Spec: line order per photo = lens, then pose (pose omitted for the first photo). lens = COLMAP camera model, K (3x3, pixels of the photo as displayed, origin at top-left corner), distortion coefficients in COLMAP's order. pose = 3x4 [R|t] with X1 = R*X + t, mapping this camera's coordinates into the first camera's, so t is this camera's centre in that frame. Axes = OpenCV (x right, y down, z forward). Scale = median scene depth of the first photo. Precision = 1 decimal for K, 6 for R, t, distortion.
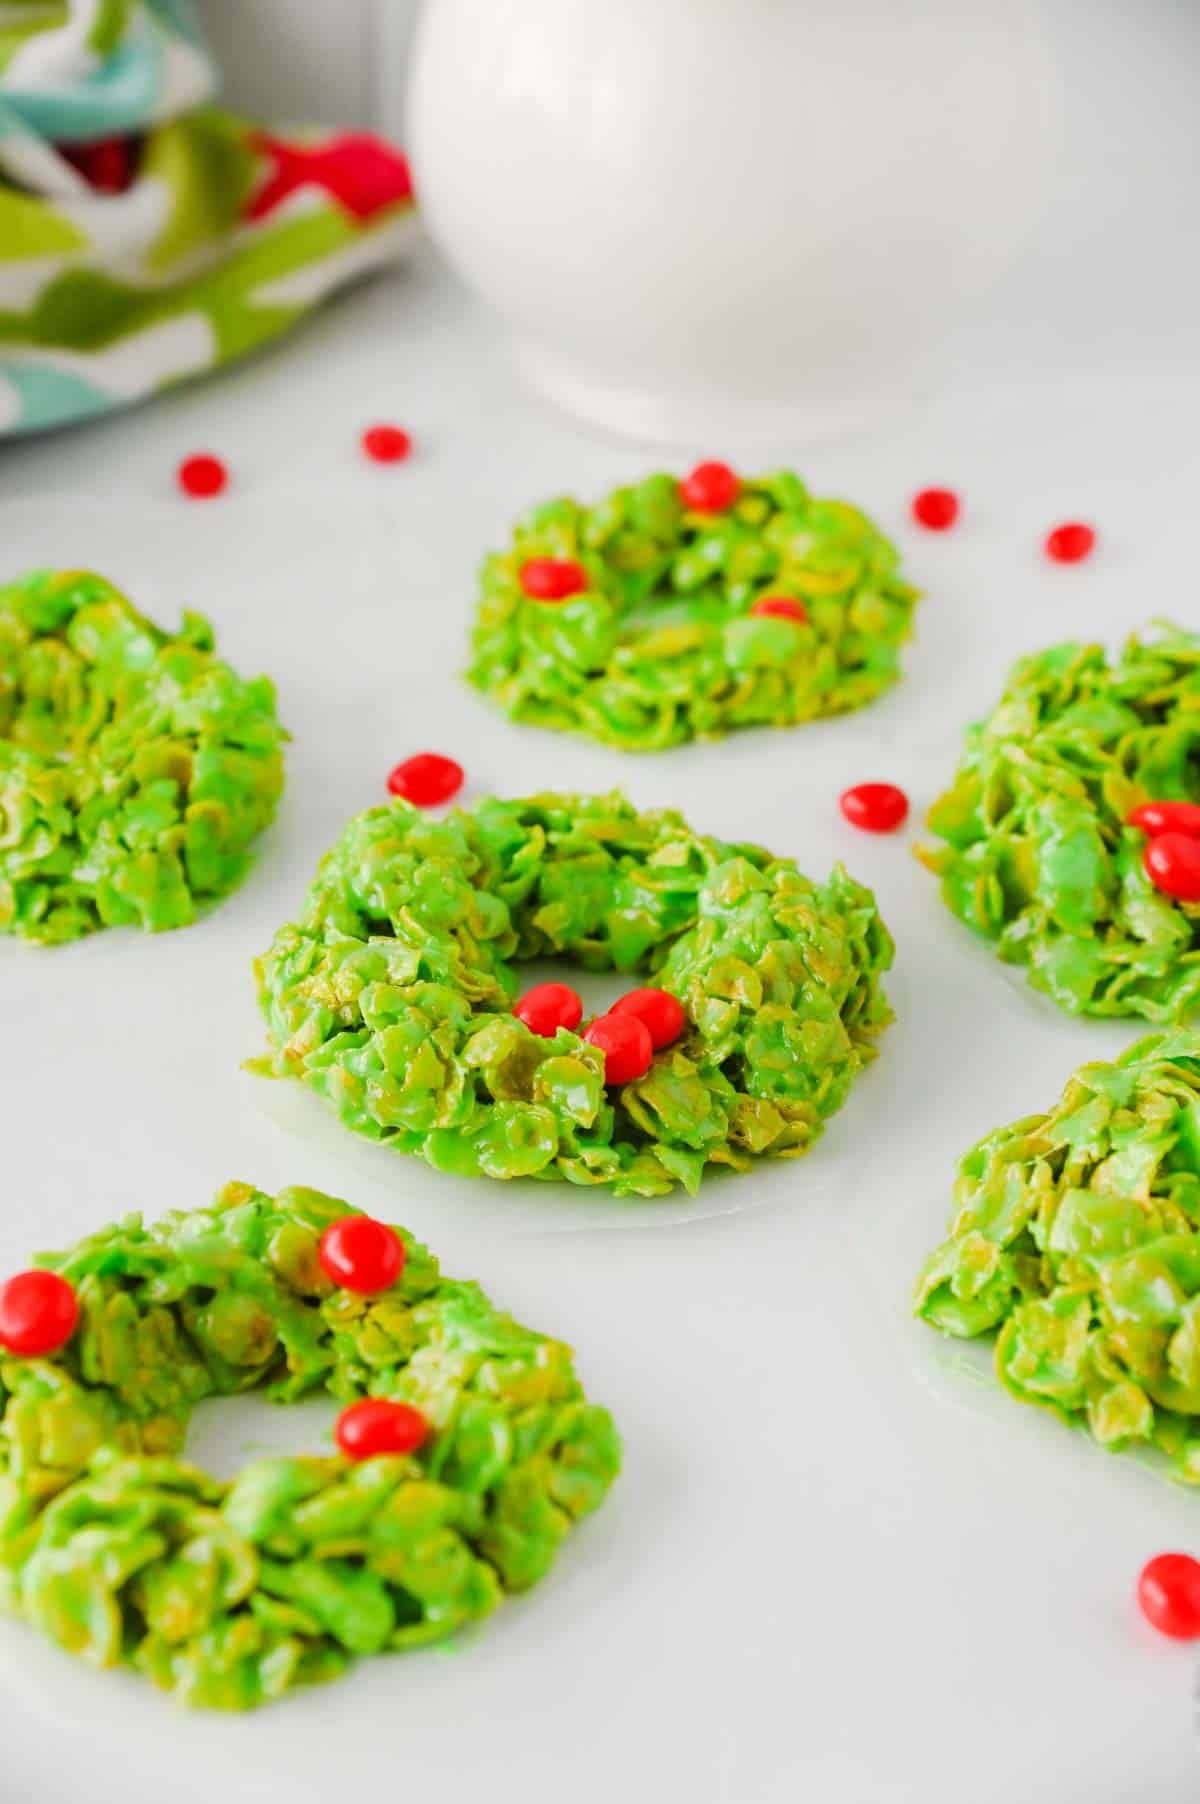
lens RADIAL K [[3578.0, 0, 605.8], [0, 3578.0, 916.6], [0, 0, 1]] dist [0.216945, 0.000000]
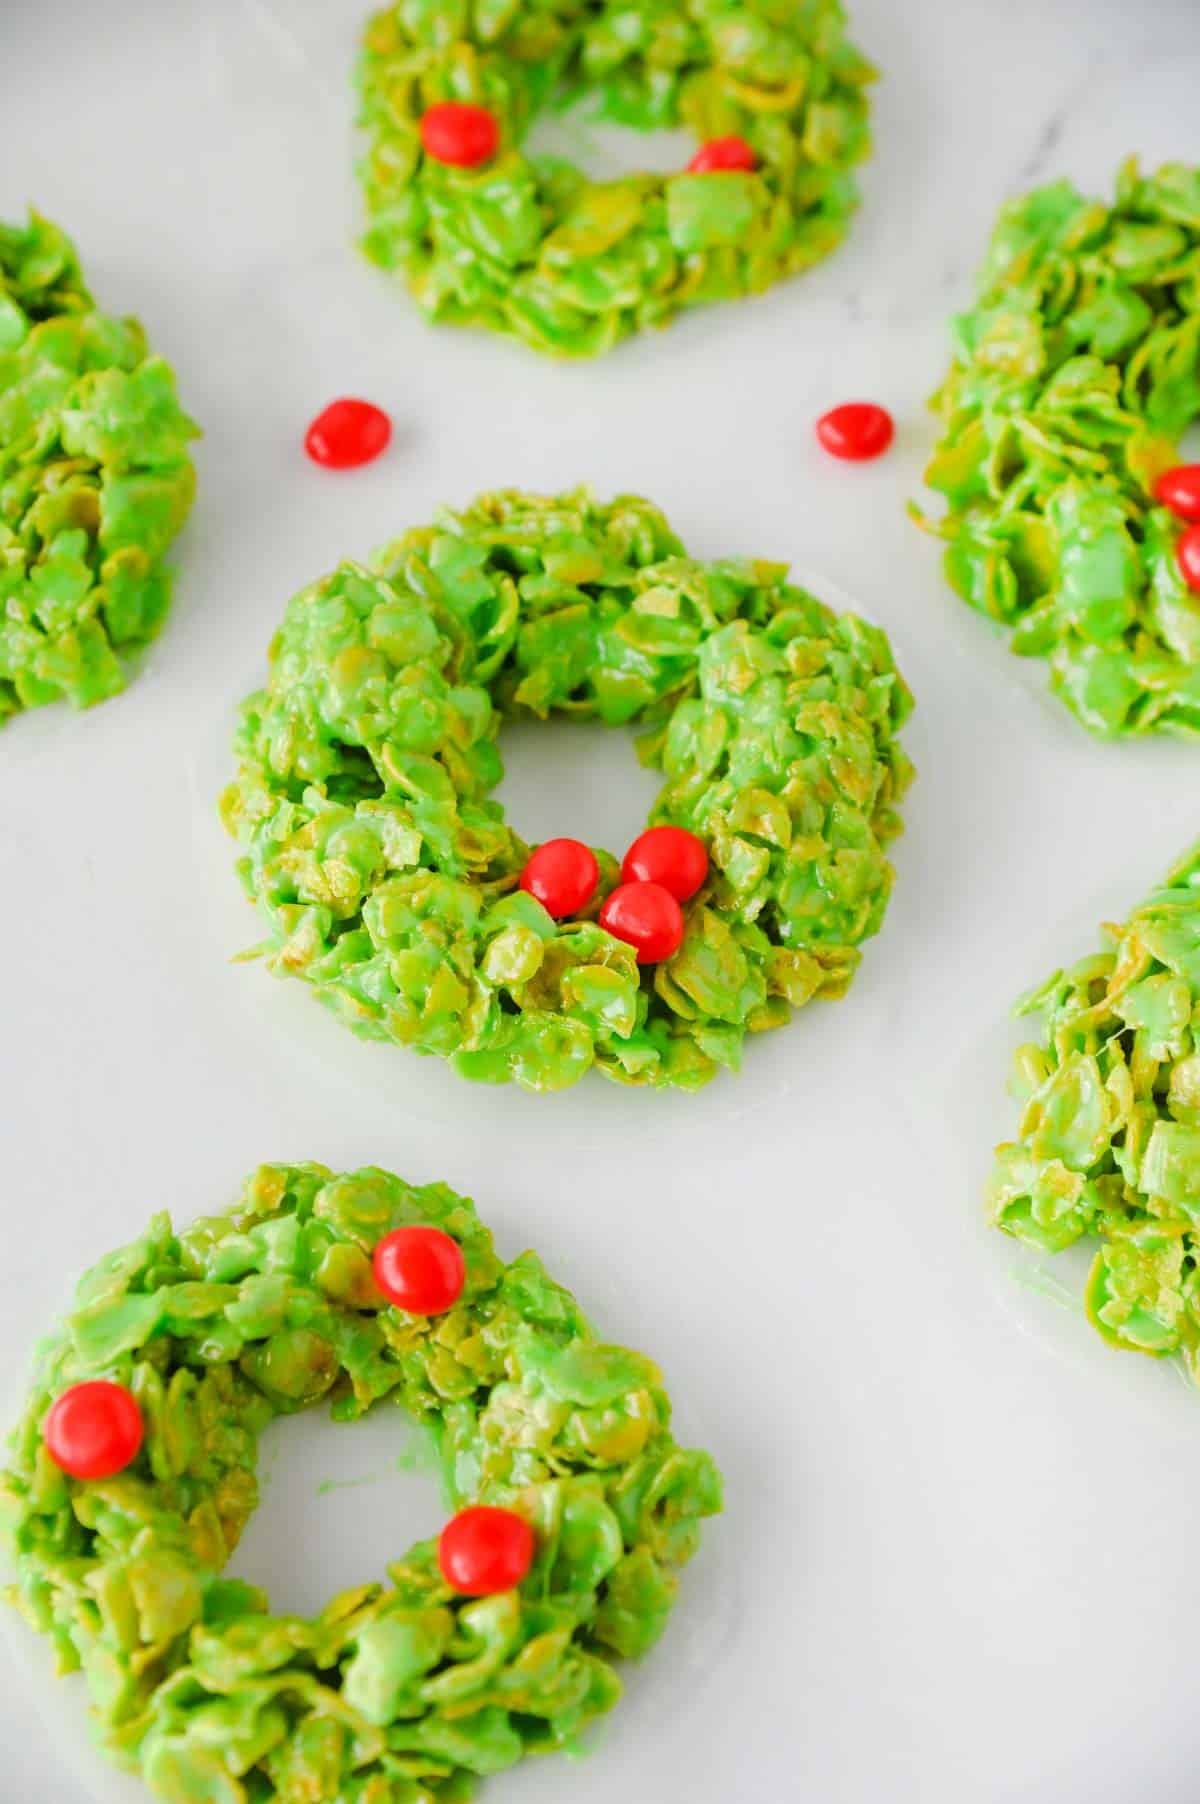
lens RADIAL K [[3578.0, 0, 594.6], [0, 3578.0, 899.7], [0, 0, 1]] dist [0.216945, 0.000000]
pose [[0.993139, -0.090532, 0.074024, -0.075080], [0.050648, 0.903534, 0.425512, -0.351615], [-0.105406, -0.418844, 0.901920, 0.172018]]
